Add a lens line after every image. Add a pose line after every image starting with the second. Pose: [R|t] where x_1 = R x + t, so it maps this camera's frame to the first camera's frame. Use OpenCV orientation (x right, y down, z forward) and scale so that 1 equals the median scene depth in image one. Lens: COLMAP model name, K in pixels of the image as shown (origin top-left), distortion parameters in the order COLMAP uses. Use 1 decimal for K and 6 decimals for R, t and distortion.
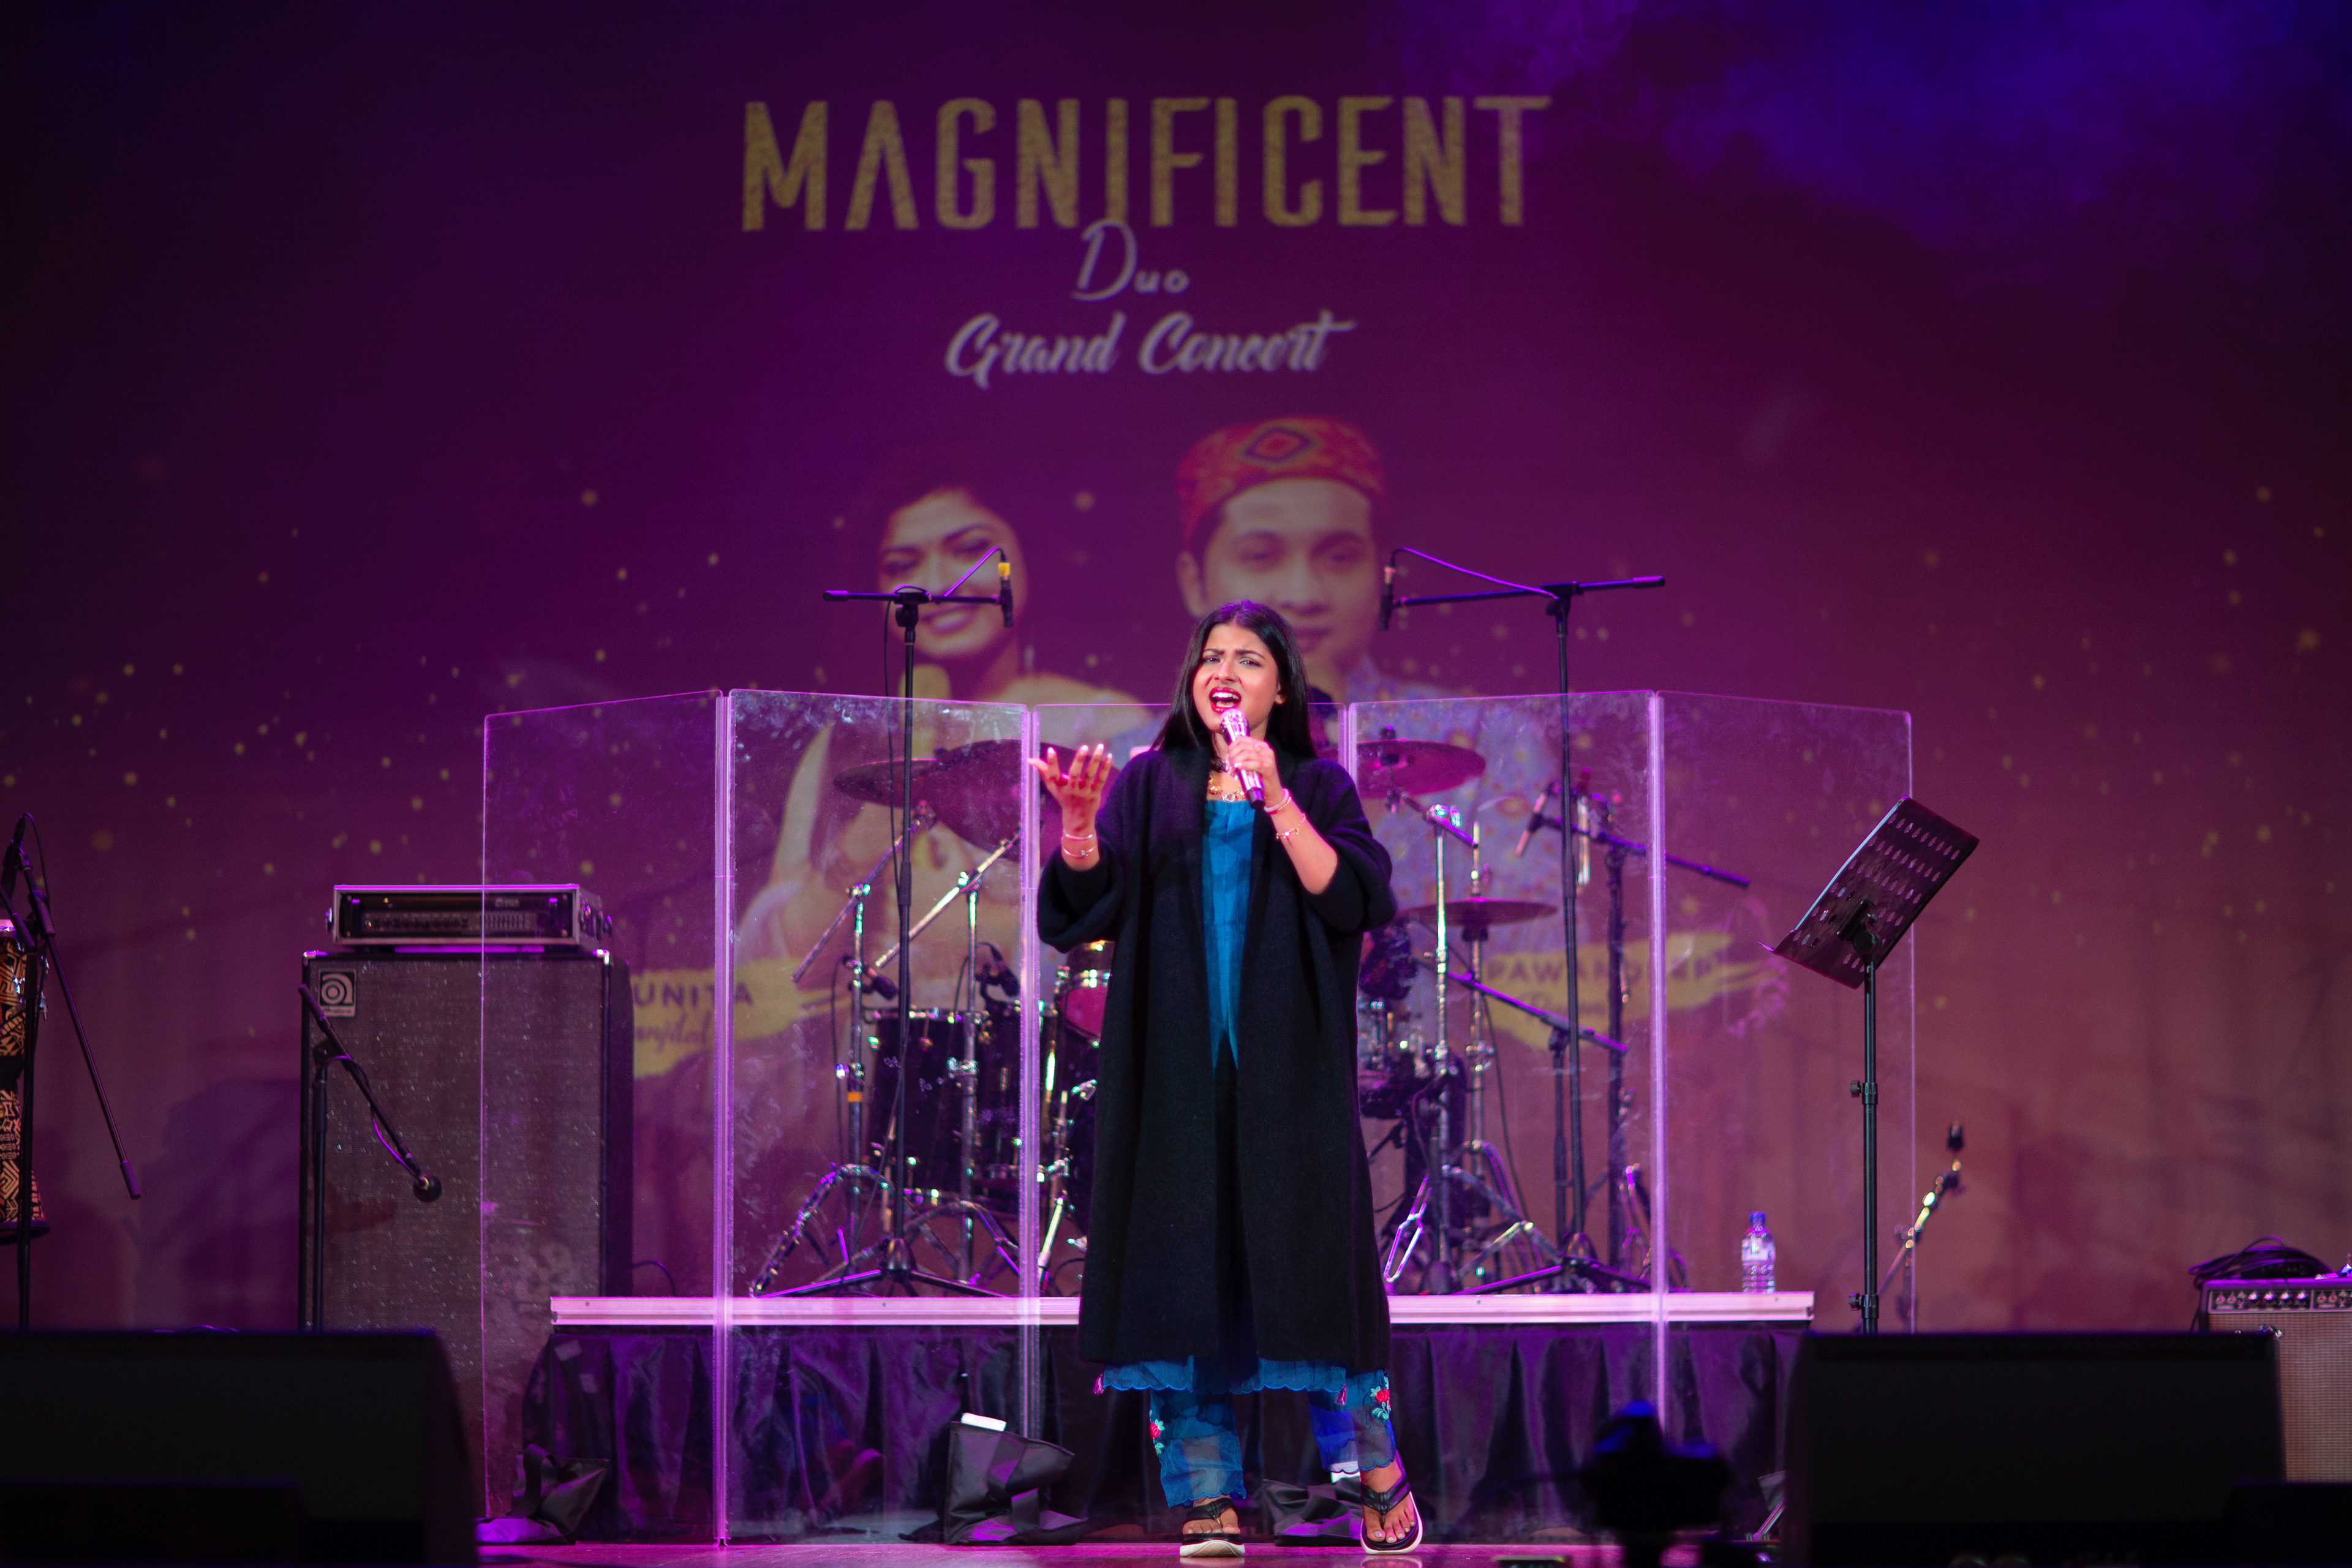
lens RADIAL K [[5683.7, 0, 1176.0], [0, 5683.7, 784.0], [0, 0, 1]] dist [-0.117447, -0.317908]
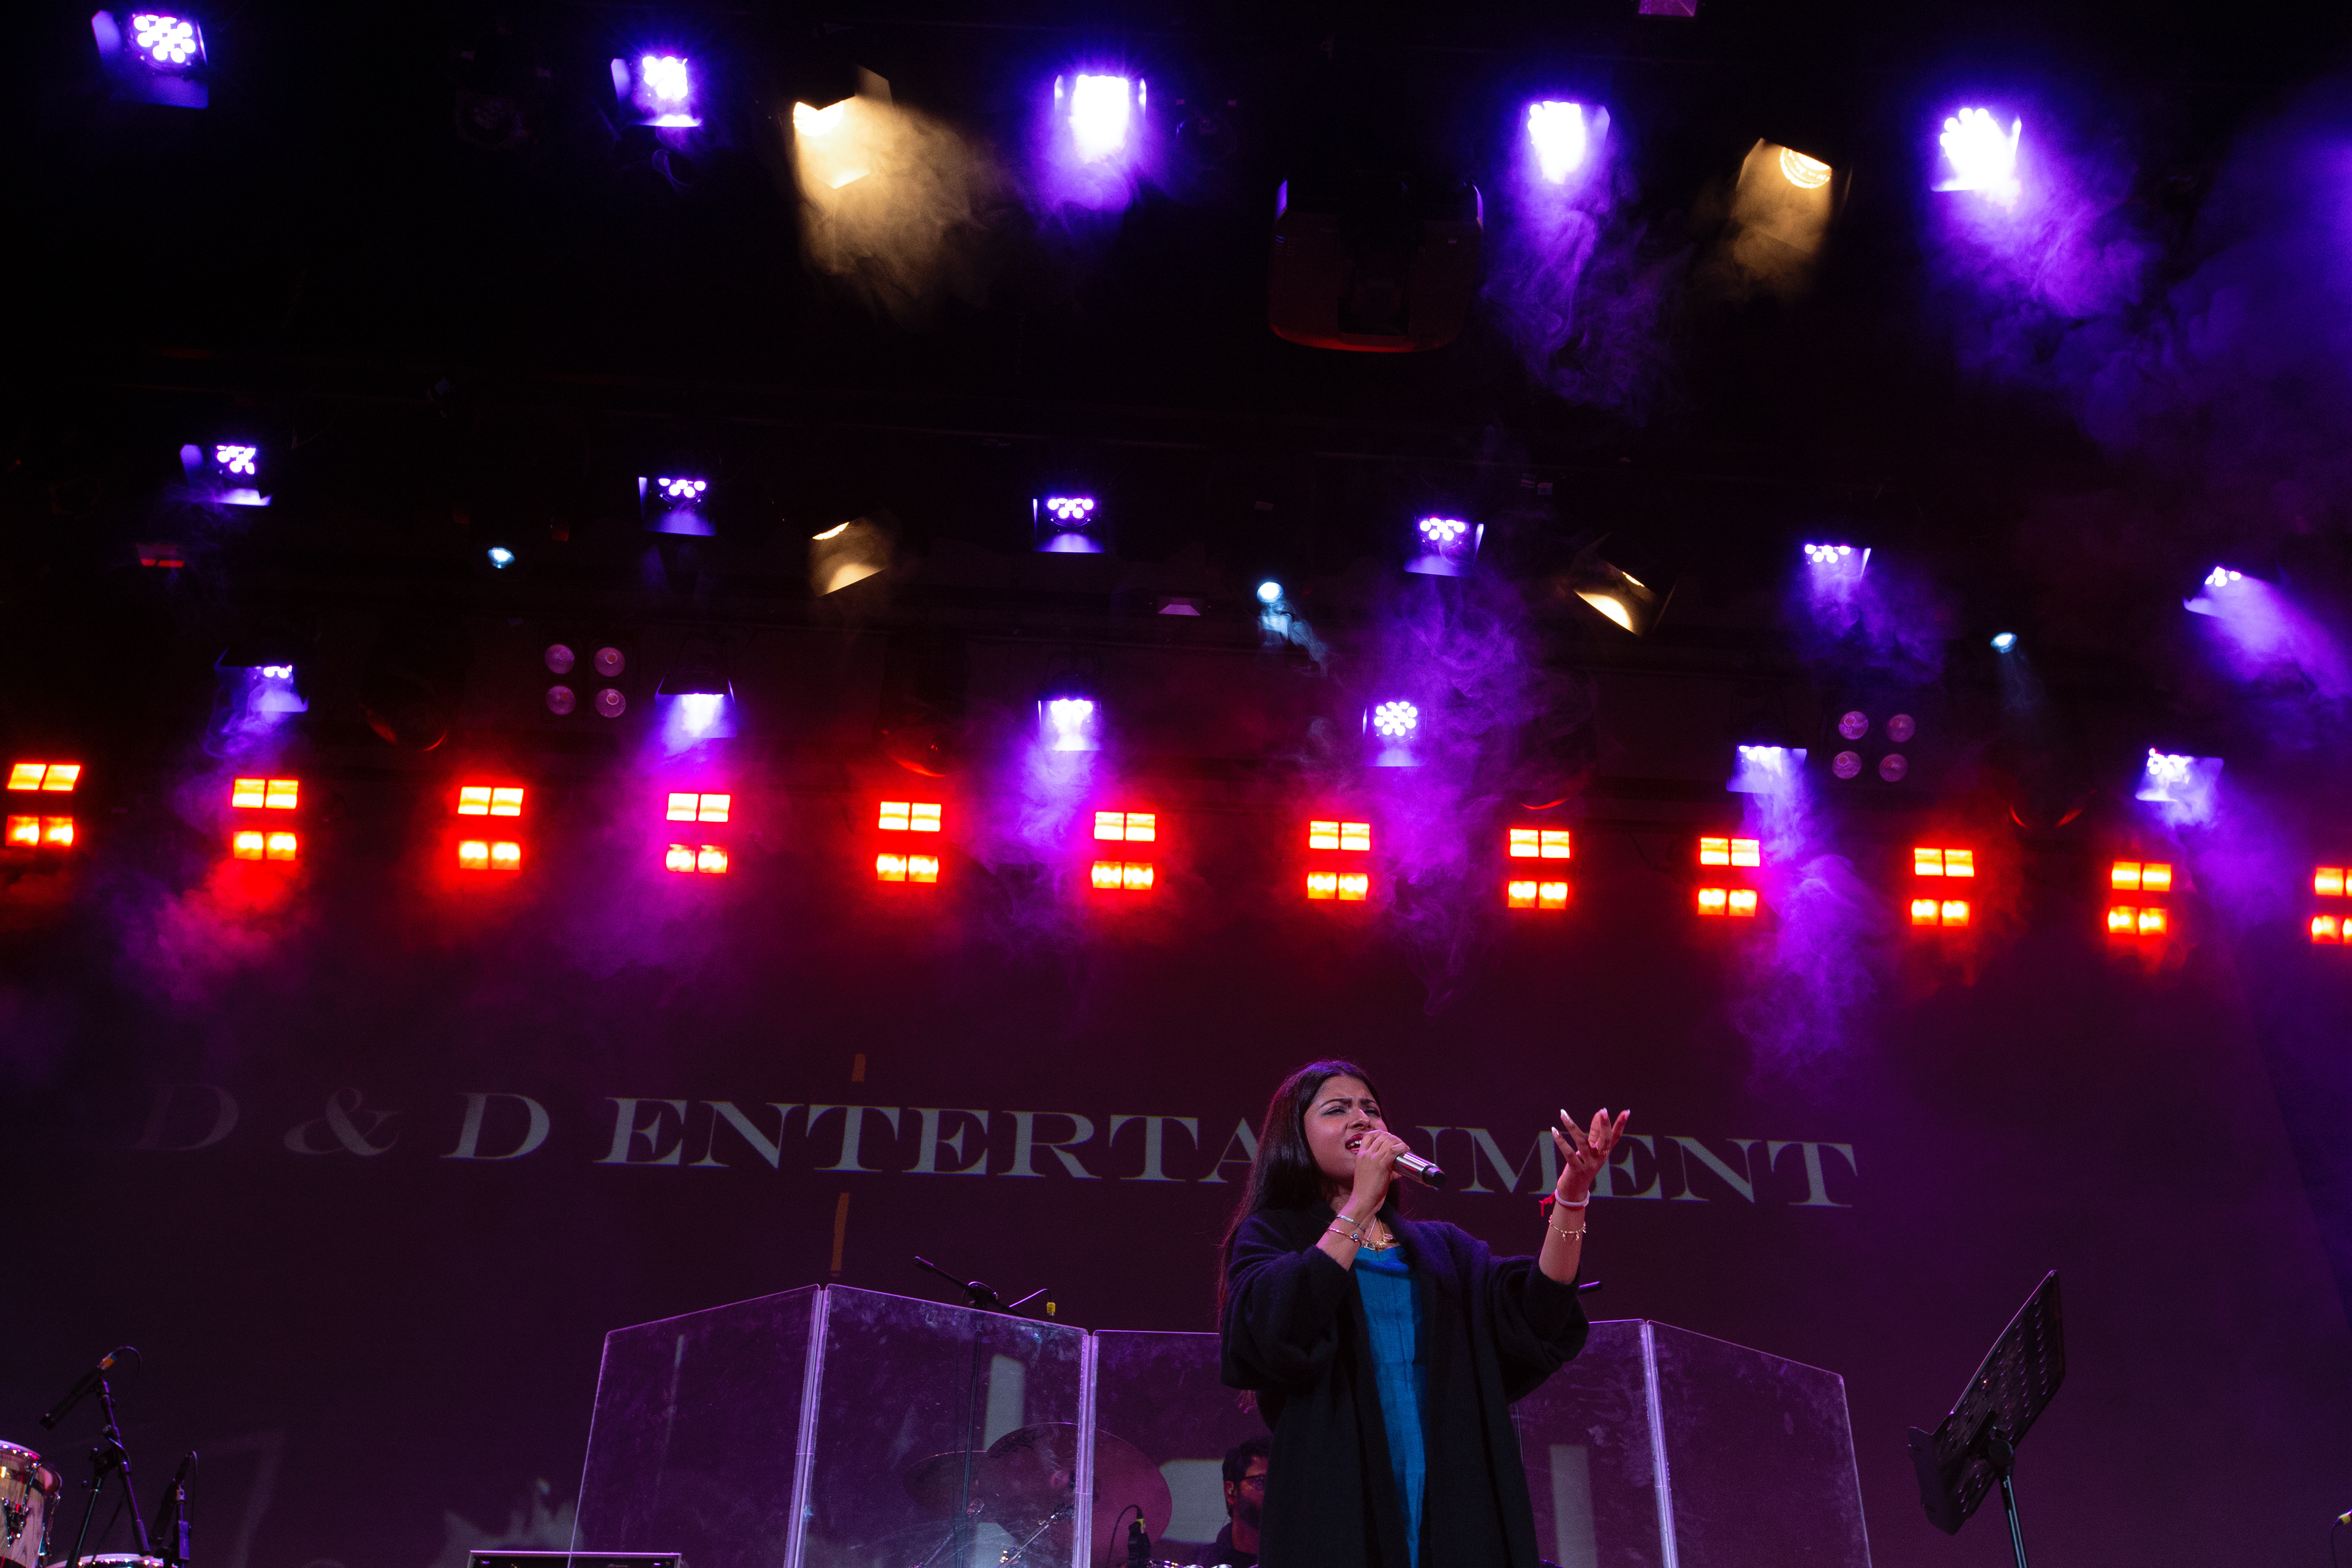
lens RADIAL K [[2194.9, 0, 1184.7], [0, 2194.9, 787.8], [0, 0, 1]] dist [0.004395, 0.109244]
pose [[0.997248, 0.052770, 0.052076, -0.036096], [-0.023899, 0.893730, -0.447969, 0.087621], [-0.070181, 0.445491, 0.892531, 0.565411]]
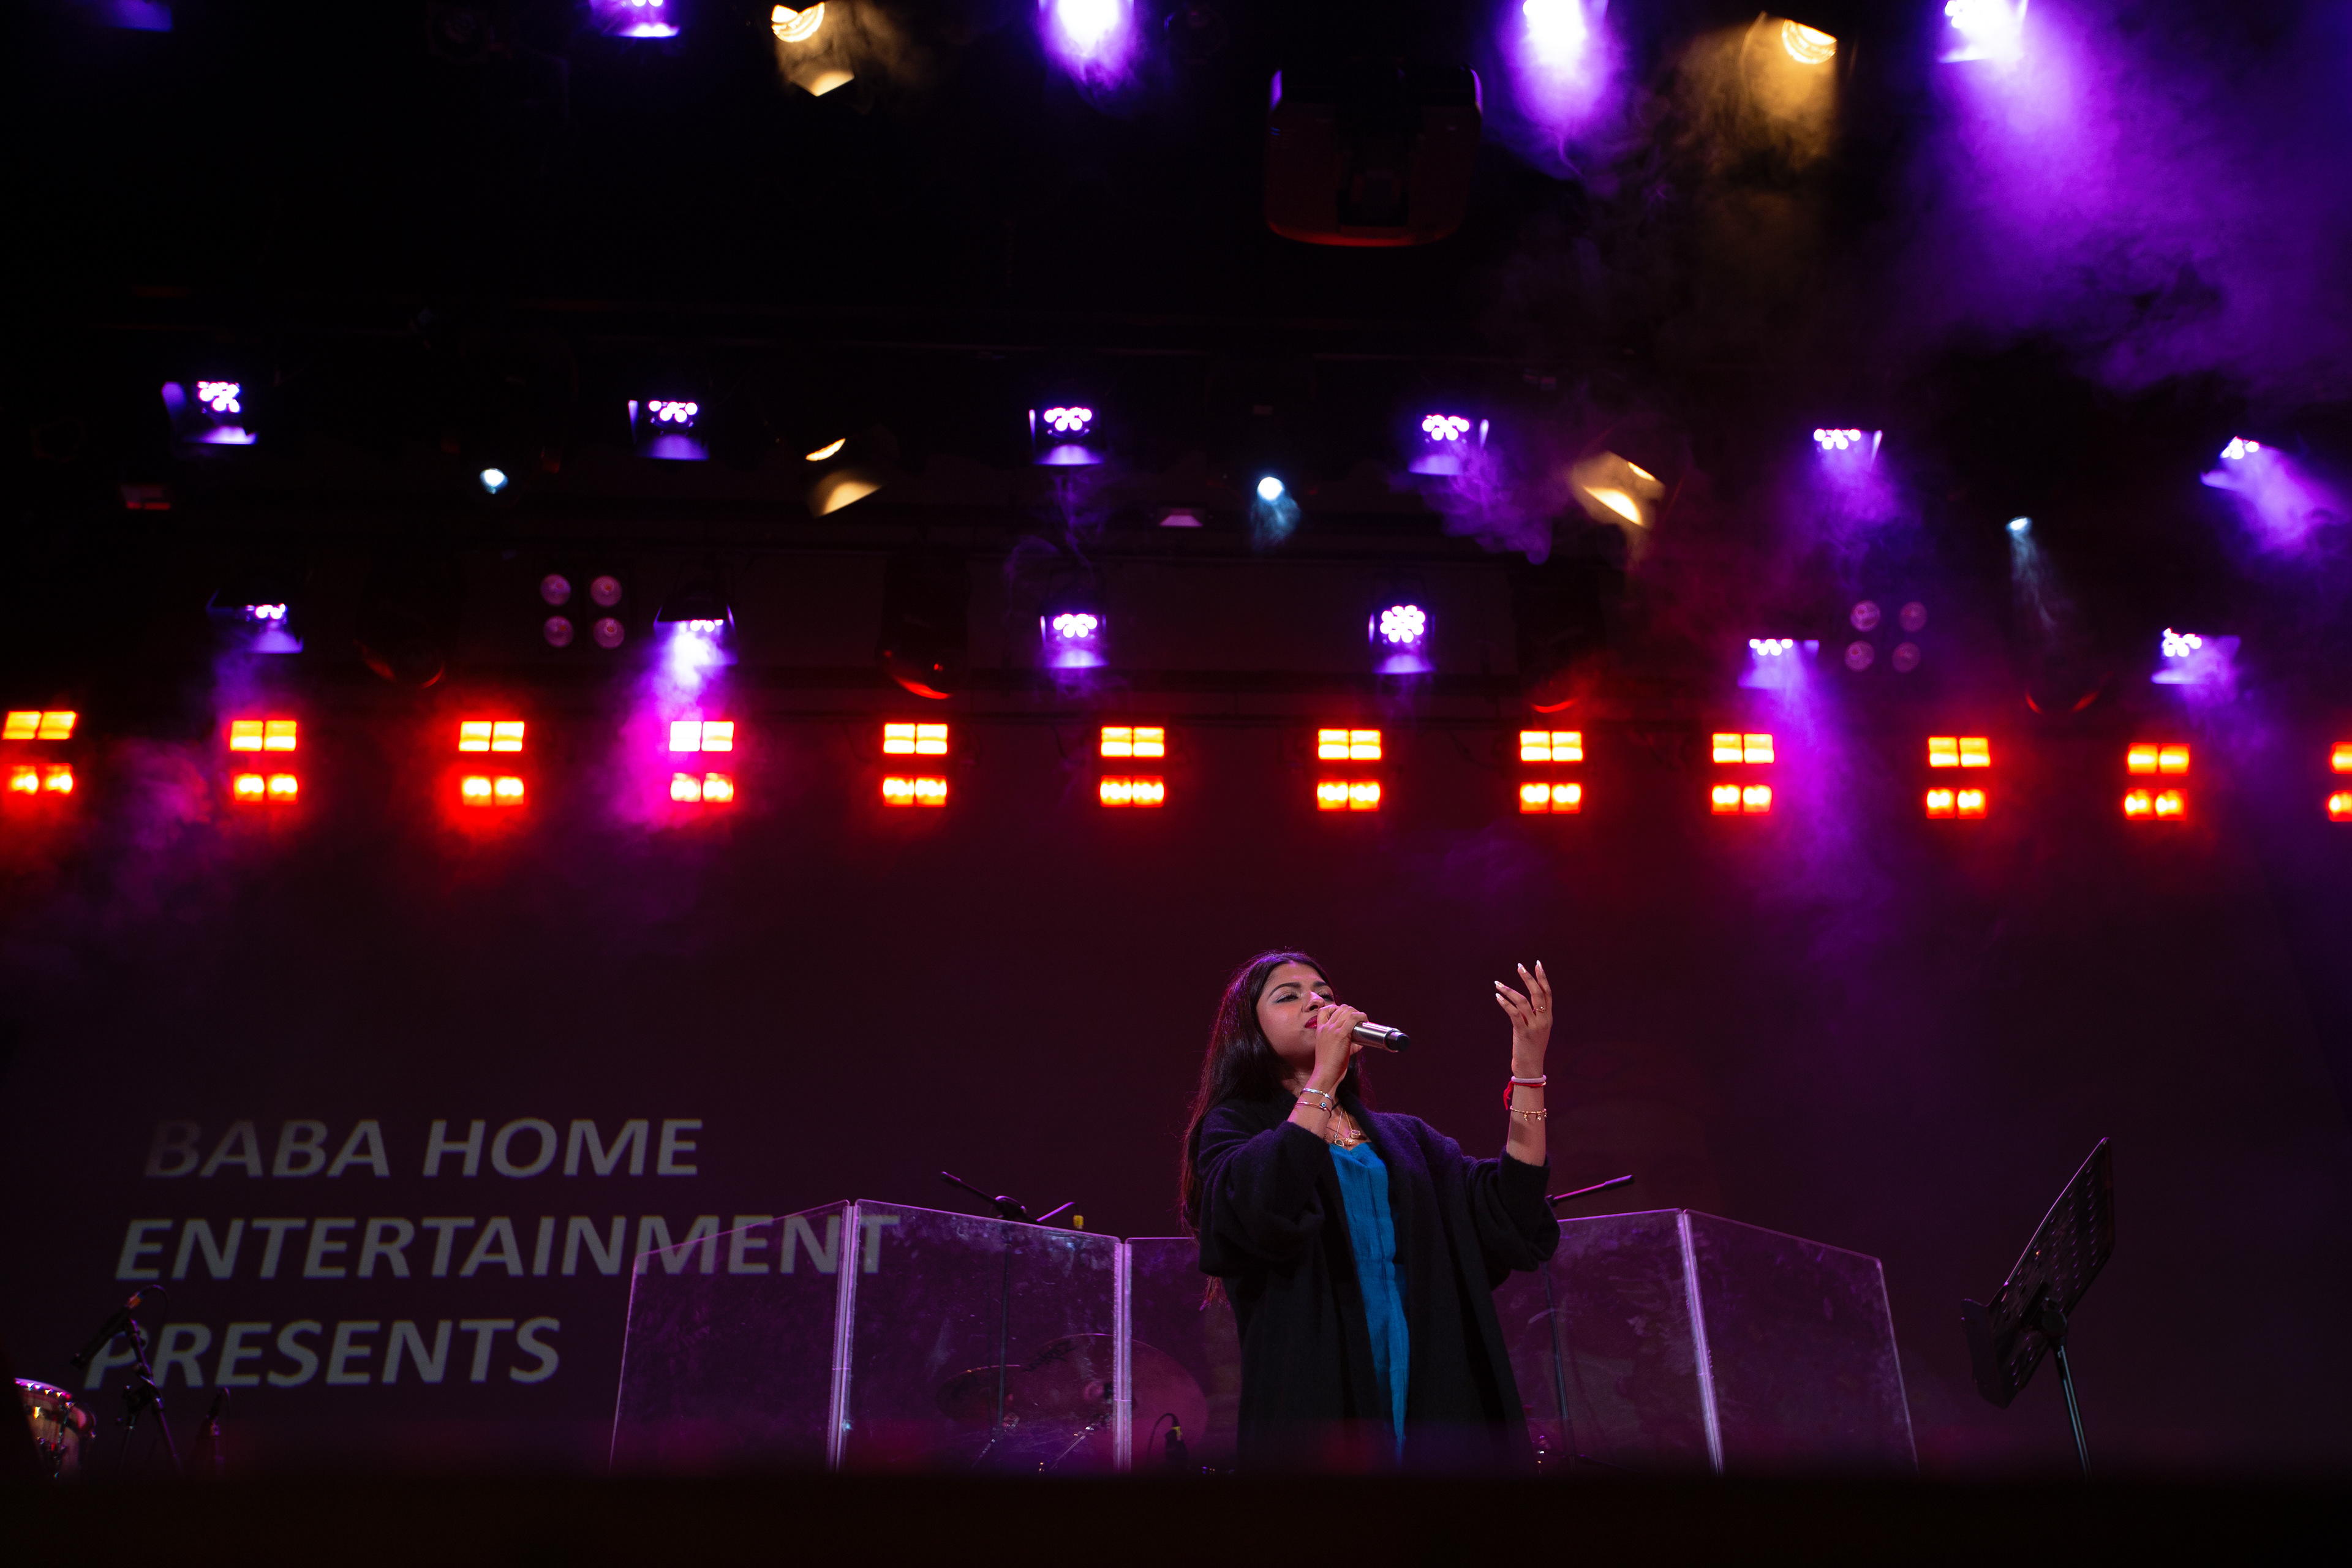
lens RADIAL K [[2194.9, 0, 1184.7], [0, 2194.9, 787.8], [0, 0, 1]] dist [0.004395, 0.109244]
pose [[0.998295, 0.019345, 0.055076, -0.039861], [0.005534, 0.907878, -0.419199, 0.089839], [-0.058112, 0.418788, 0.906222, 0.574283]]
